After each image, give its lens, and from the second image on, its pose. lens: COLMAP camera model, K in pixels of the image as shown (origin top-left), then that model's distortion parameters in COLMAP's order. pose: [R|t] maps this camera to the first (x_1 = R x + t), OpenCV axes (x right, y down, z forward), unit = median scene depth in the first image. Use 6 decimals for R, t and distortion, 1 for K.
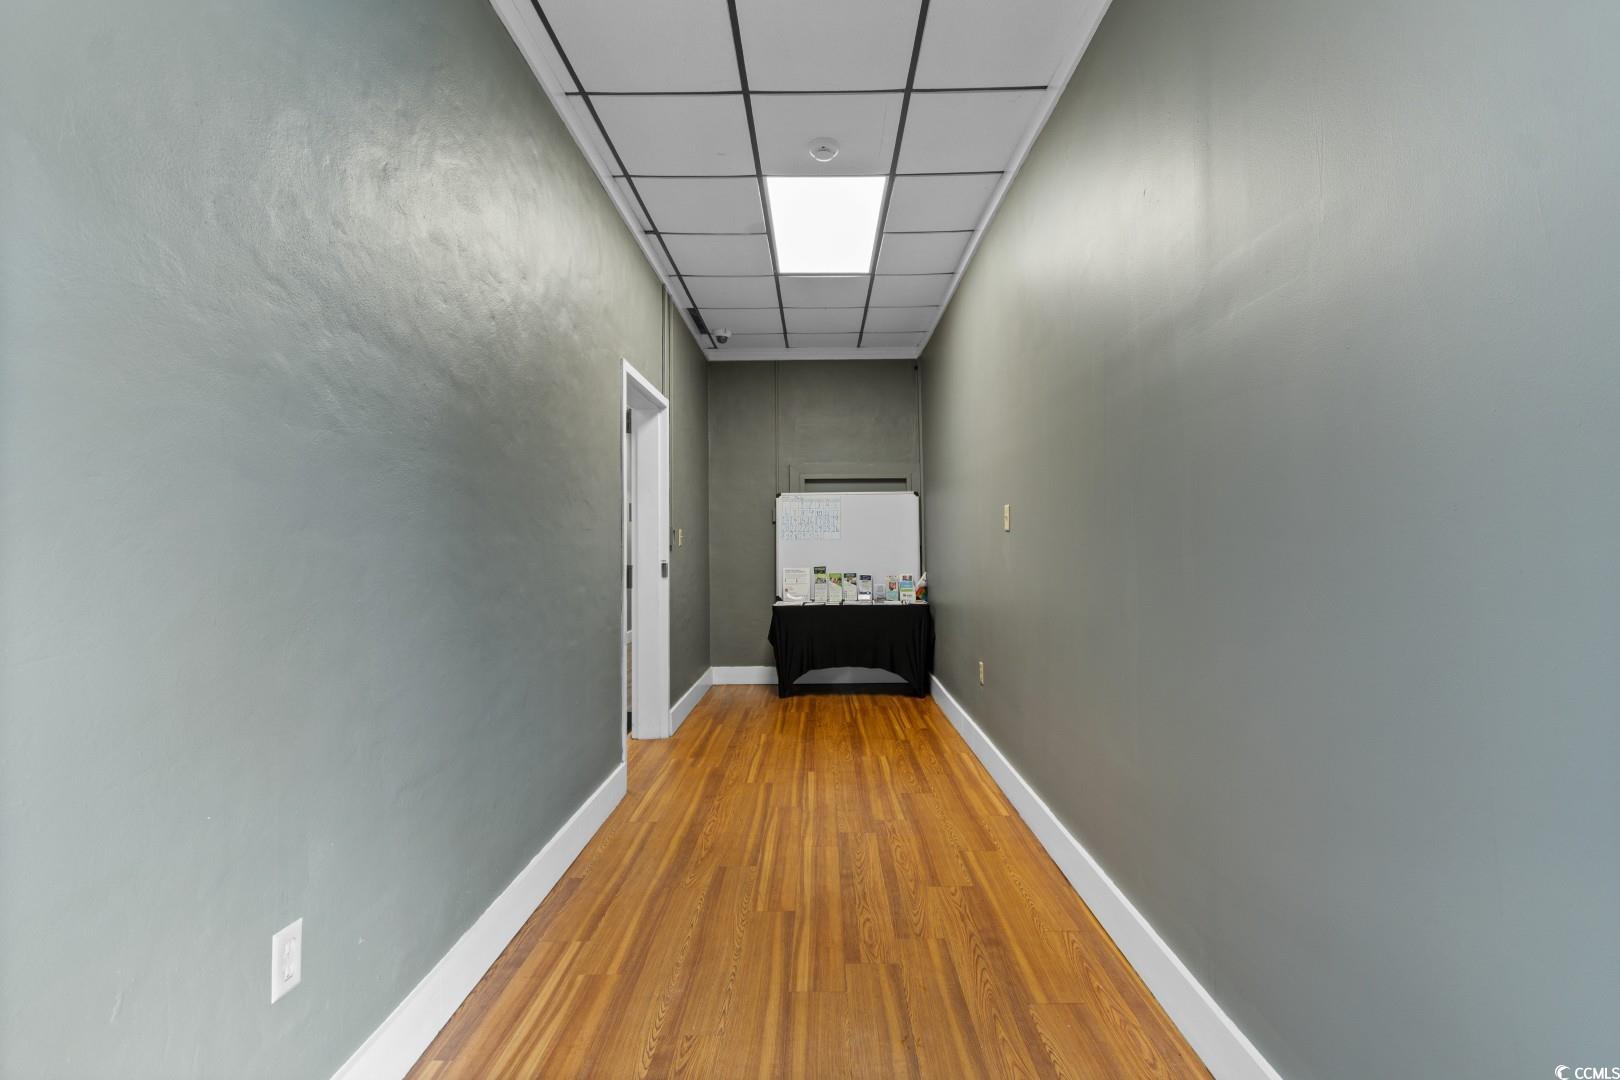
lens RADIAL K [[723.9, 0, 810.3], [0, 723.9, 541.7], [0, 0, 1]] dist [0.000227, -0.000630]
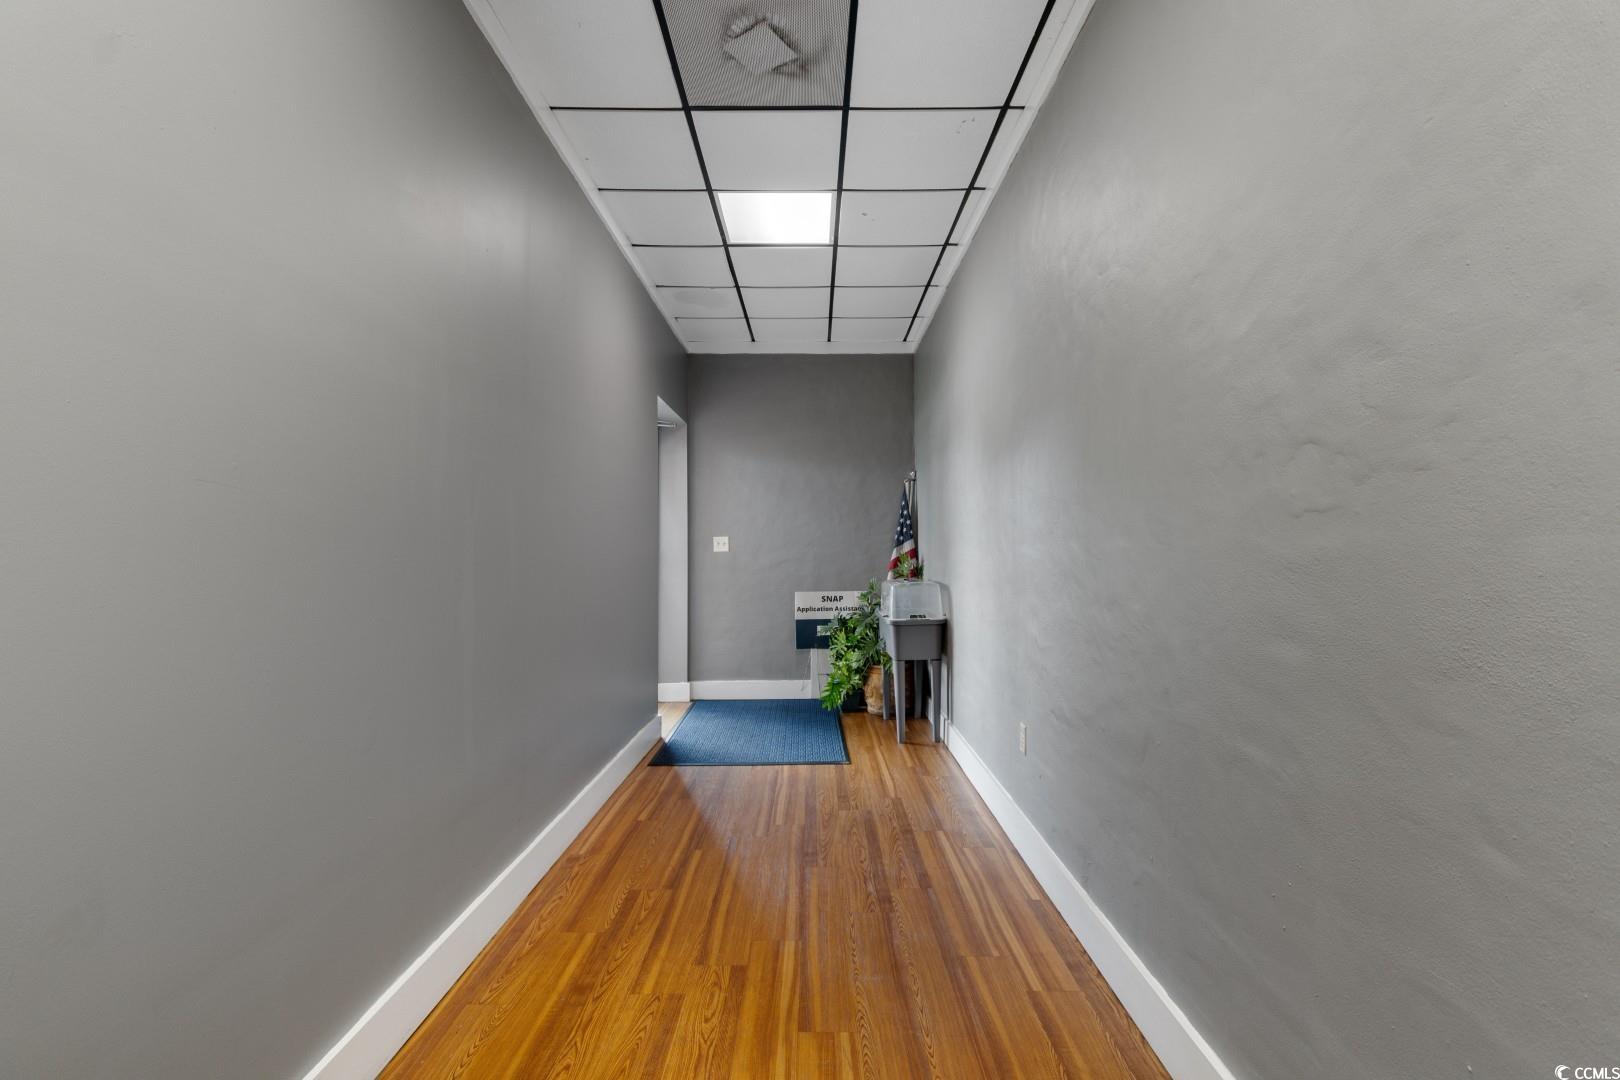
lens RADIAL K [[723.9, 0, 812.2], [0, 723.9, 544.3], [0, 0, 1]] dist [0.000227, -0.000630]
pose [[-0.999879, 0.009695, -0.012177, -0.035428], [0.009887, 0.999826, -0.015805, 0.007173], [0.012022, -0.015923, -0.999801, 1.968200]]
